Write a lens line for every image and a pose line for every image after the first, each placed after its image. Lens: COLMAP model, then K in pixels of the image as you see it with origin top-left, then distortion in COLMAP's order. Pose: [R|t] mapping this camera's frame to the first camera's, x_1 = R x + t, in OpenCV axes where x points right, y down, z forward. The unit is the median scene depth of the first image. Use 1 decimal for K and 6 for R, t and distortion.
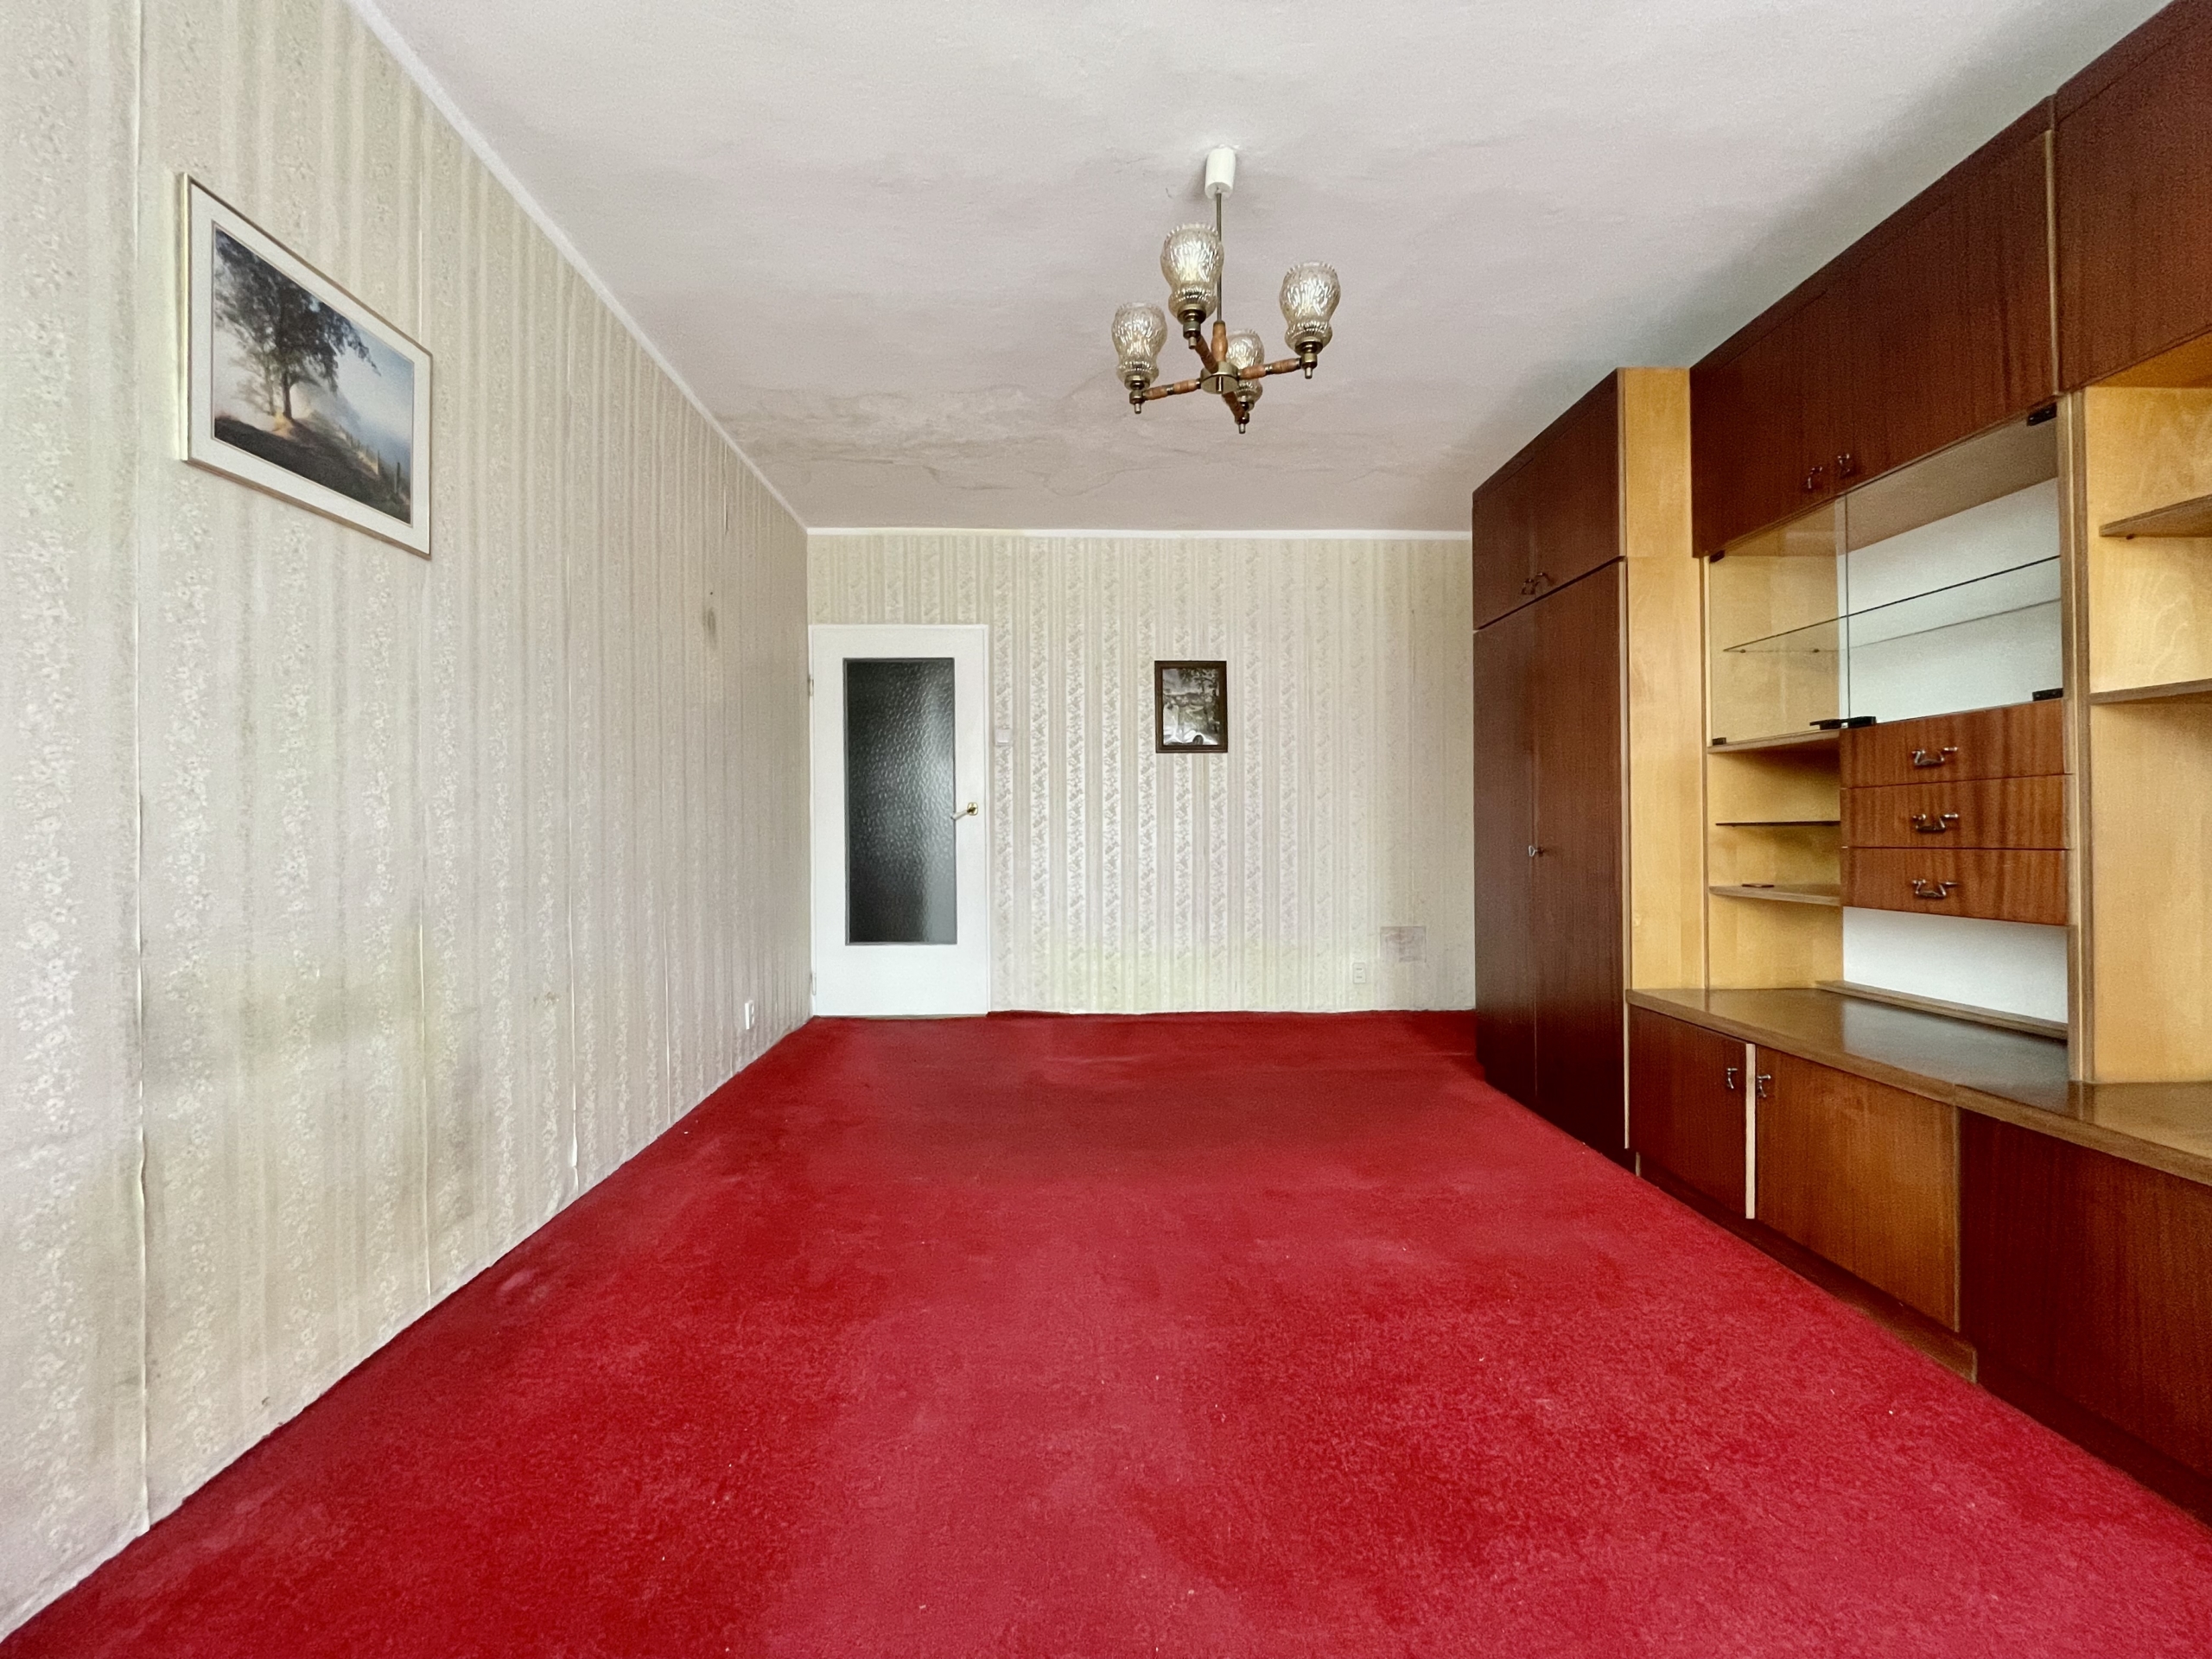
lens RADIAL K [[889.1, 0, 1111.1], [0, 889.1, 827.9], [0, 0, 1]] dist [-0.005680, -0.000551]
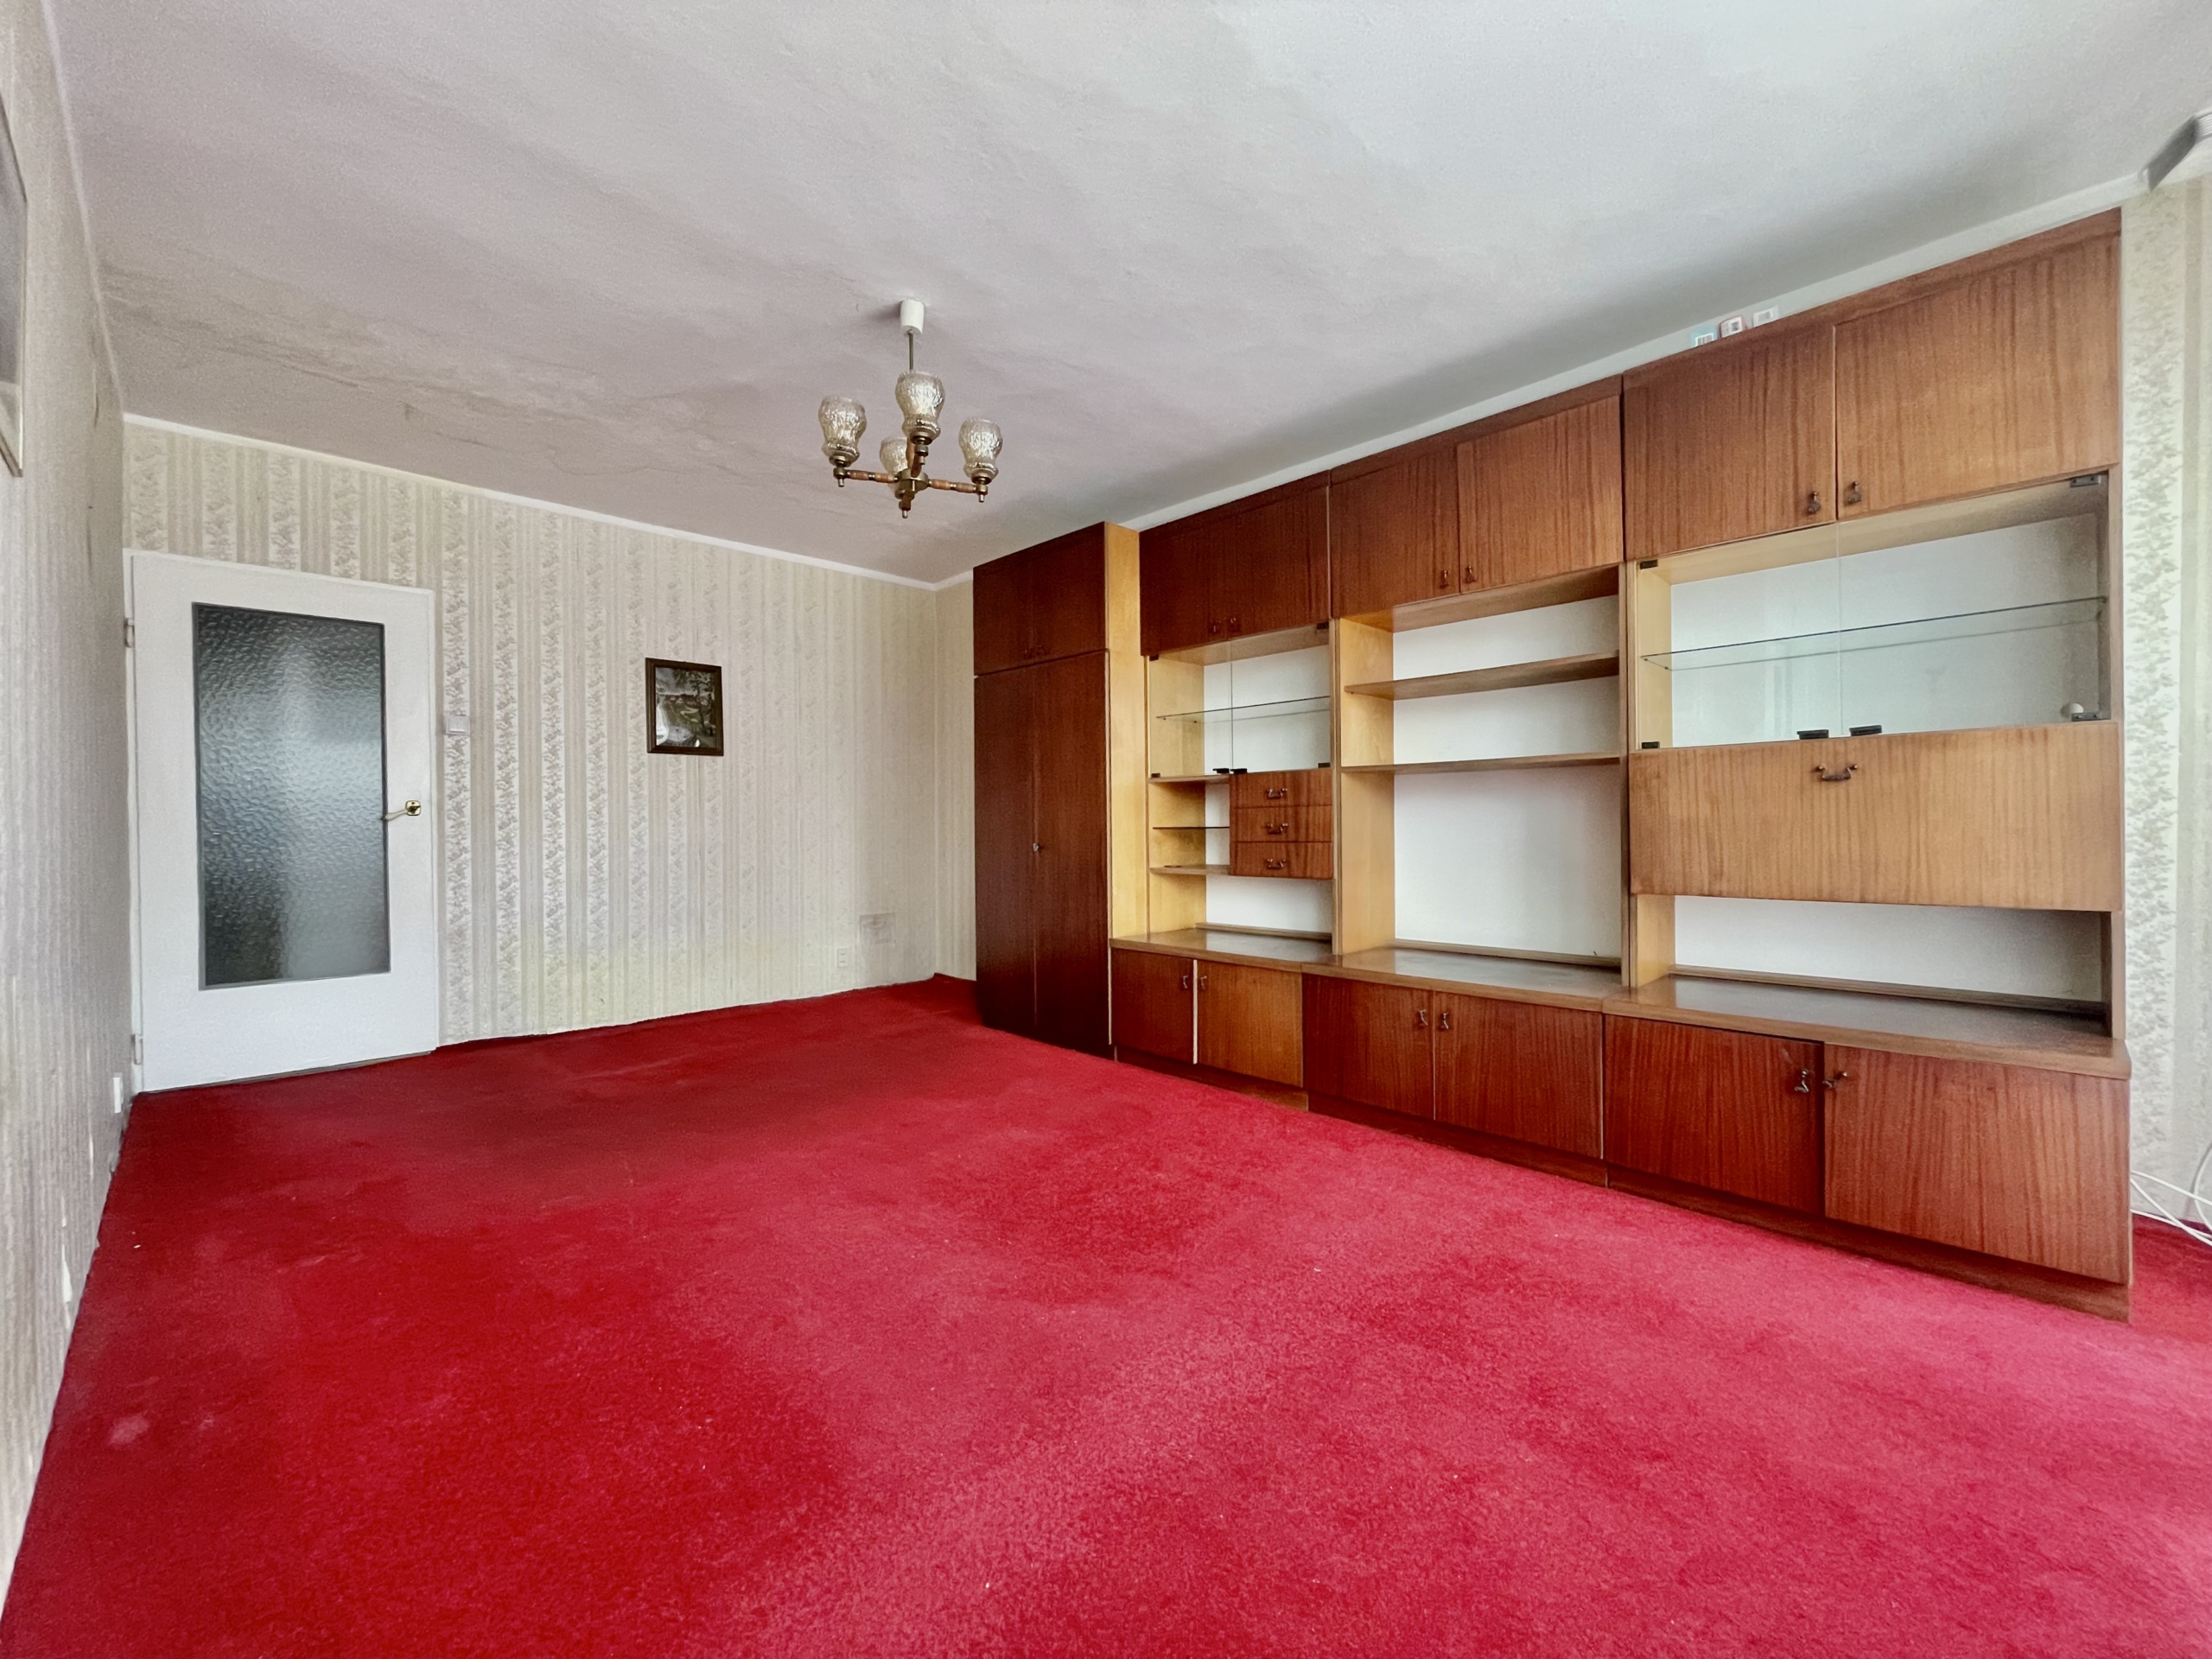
lens RADIAL K [[889.1, 0, 1109.5], [0, 889.1, 828.7], [0, 0, 1]] dist [-0.005680, -0.000551]
pose [[0.737067, -0.004047, 0.675807, -0.435102], [0.000845, 0.999987, 0.005067, -0.010859], [-0.675819, -0.003164, 0.737061, -0.106613]]
